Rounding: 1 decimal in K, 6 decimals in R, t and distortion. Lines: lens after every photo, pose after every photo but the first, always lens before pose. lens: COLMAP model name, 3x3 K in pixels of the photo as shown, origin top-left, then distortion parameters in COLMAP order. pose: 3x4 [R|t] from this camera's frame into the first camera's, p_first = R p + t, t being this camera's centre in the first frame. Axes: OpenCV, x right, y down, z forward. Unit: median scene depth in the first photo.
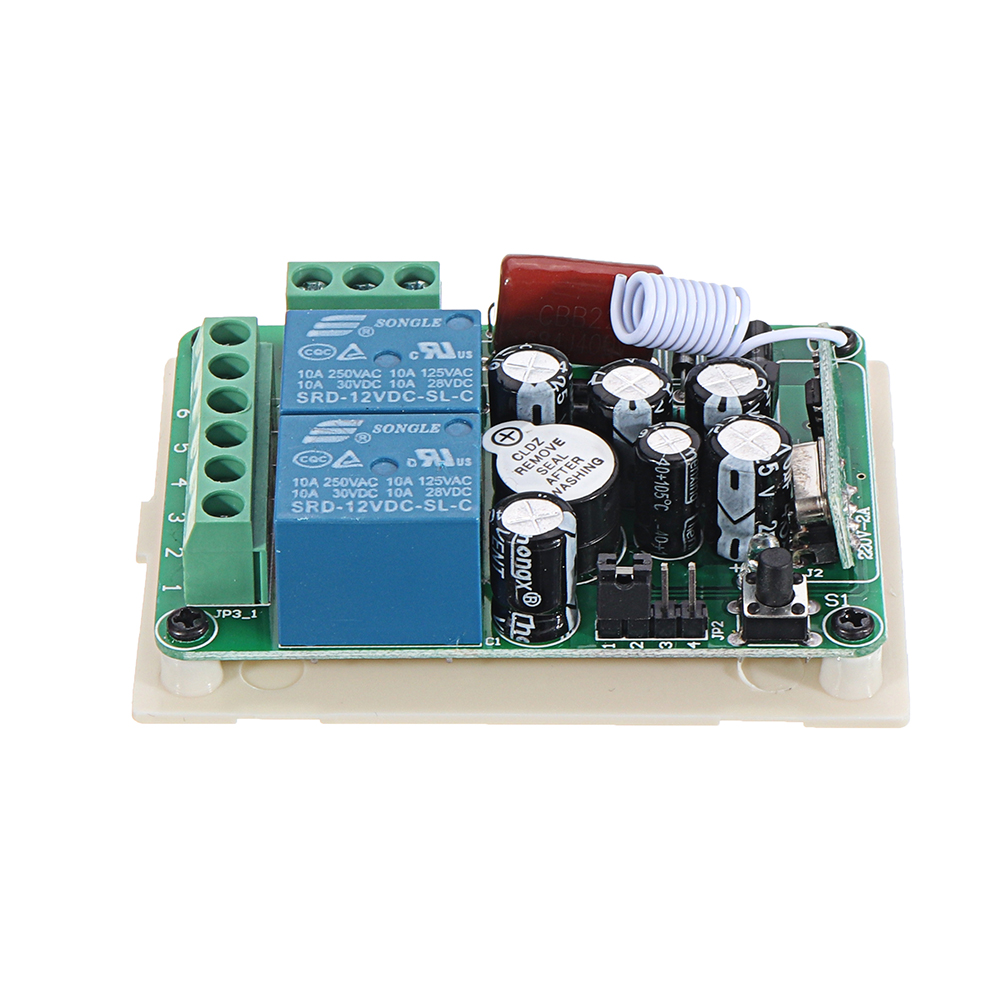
lens RADIAL K [[5543.7, 0, 500.0], [0, 5543.7, 500.0], [0, 0, 1]] dist [0.179126, -5.295634]
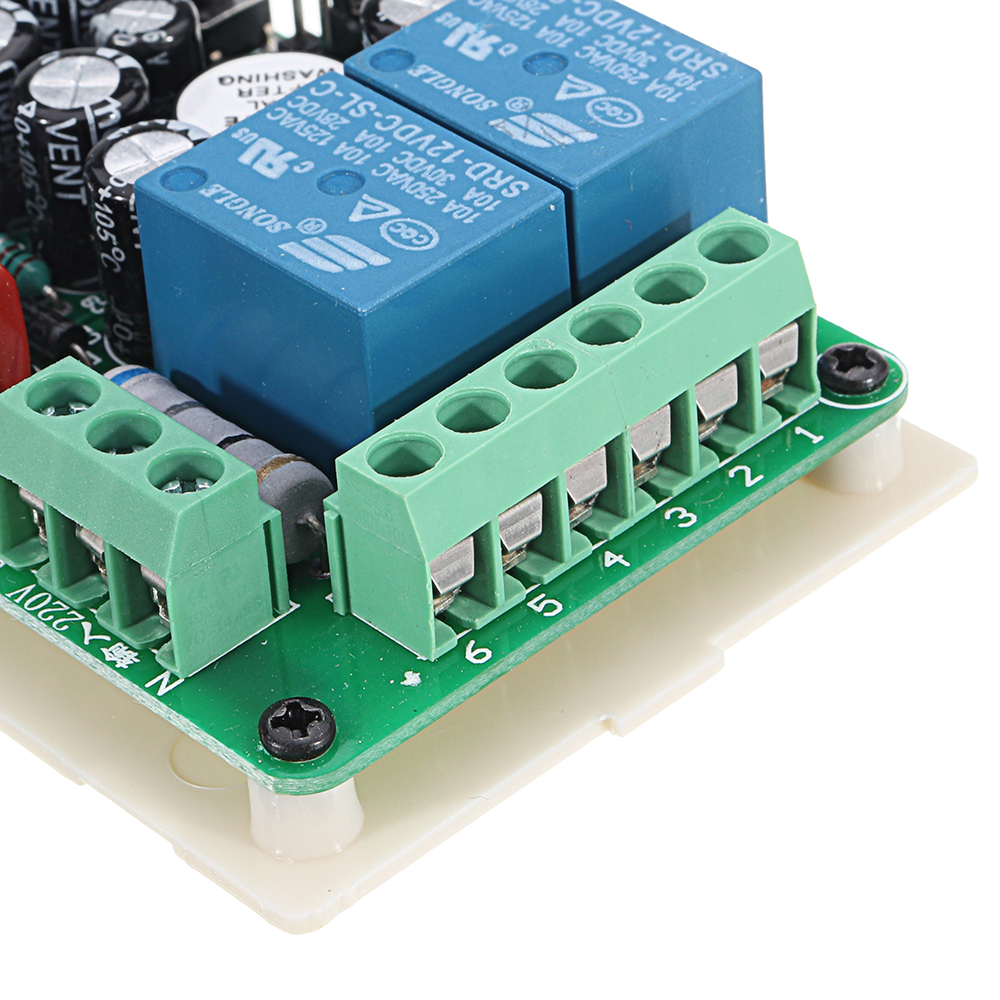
lens RADIAL K [[4451.8, 0, 500.0], [0, 4451.8, 500.0], [0, 0, 1]] dist [0.008043, 5.986174]
pose [[-0.696251, -0.396465, 0.598374, -0.323661], [0.520715, 0.294802, 0.801216, -0.379899], [-0.494055, 0.869430, 0.001189, 1.025400]]
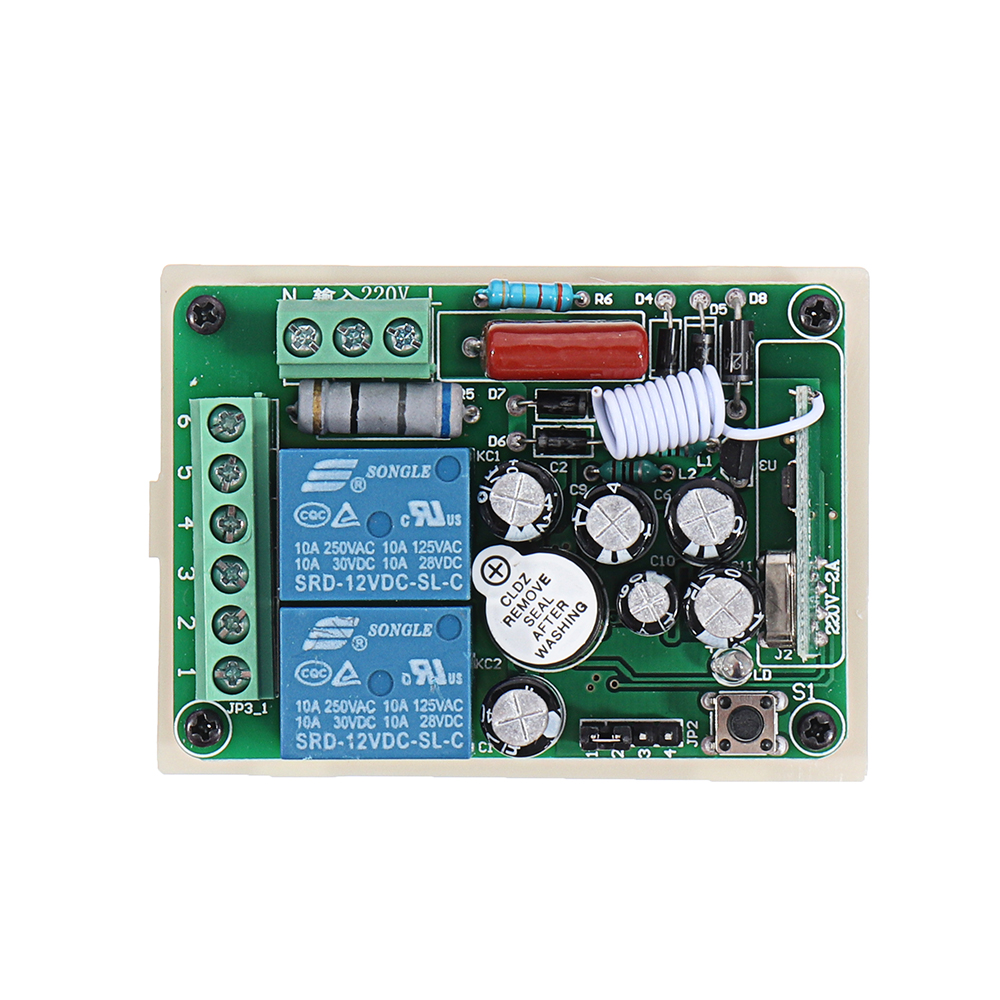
lens RADIAL K [[5445.3, 0, 500.0], [0, 5445.3, 500.0], [0, 0, 1]] dist [0.087524, 1.929259]
pose [[0.999873, -0.009782, -0.012606, 0.015385], [0.015929, 0.657939, 0.752903, -0.804619], [0.000929, -0.753008, 0.658011, 0.330405]]
